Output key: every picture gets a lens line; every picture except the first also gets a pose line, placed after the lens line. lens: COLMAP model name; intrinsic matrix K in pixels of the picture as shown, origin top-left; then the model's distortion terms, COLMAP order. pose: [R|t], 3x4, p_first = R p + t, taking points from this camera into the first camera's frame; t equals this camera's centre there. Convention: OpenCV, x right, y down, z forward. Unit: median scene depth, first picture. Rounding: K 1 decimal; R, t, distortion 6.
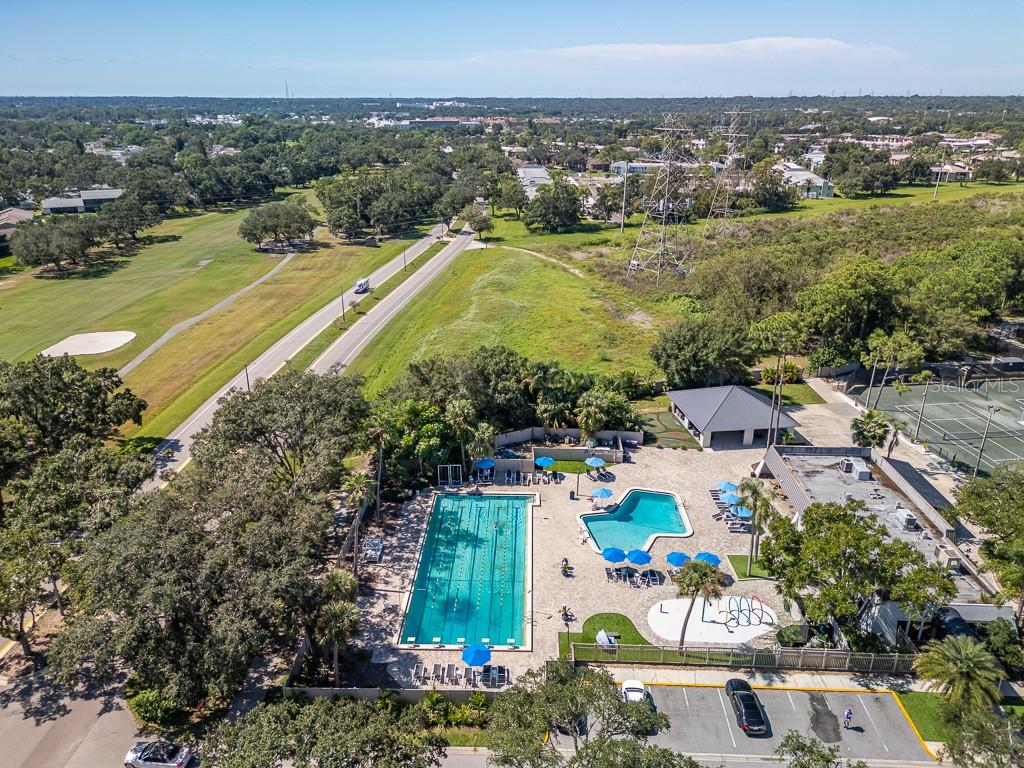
lens RADIAL K [[719.0, 0, 508.8], [0, 719.0, 380.6], [0, 0, 1]] dist [0.092332, -0.077103]
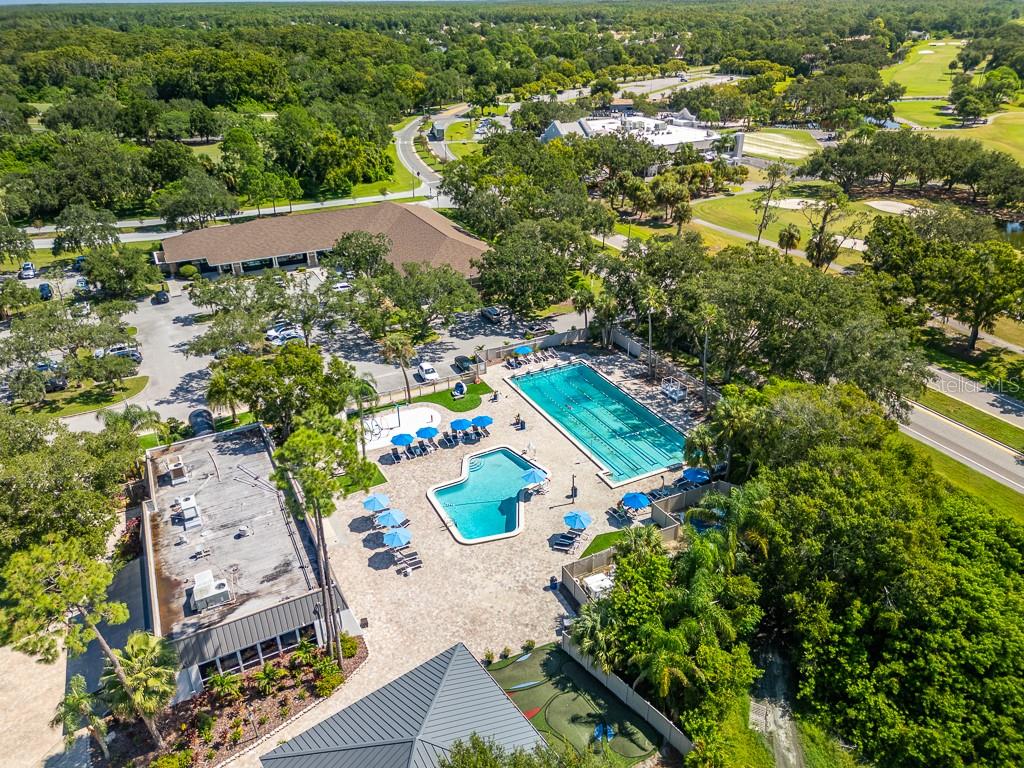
lens RADIAL K [[719.0, 0, 508.8], [0, 719.0, 380.6], [0, 0, 1]] dist [0.092332, -0.077103]
pose [[-0.877630, 0.241812, -0.413875, 0.333168], [-0.154278, 0.674987, 0.721520, -0.361741], [0.453833, 0.697080, -0.555082, 0.966704]]
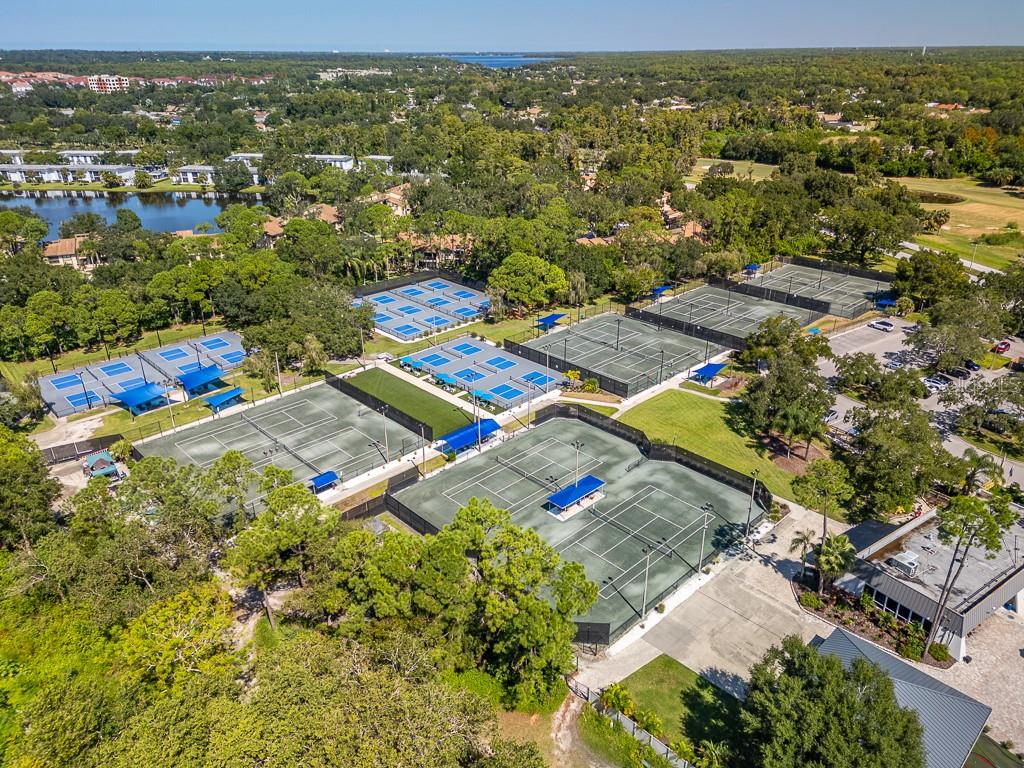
lens RADIAL K [[719.0, 0, 508.8], [0, 719.0, 380.6], [0, 0, 1]] dist [0.092332, -0.077103]
pose [[-0.594957, -0.334372, 0.730904, 0.103490], [0.295728, 0.754504, 0.585891, -0.587811], [-0.747376, 0.564729, -0.350014, 1.163294]]
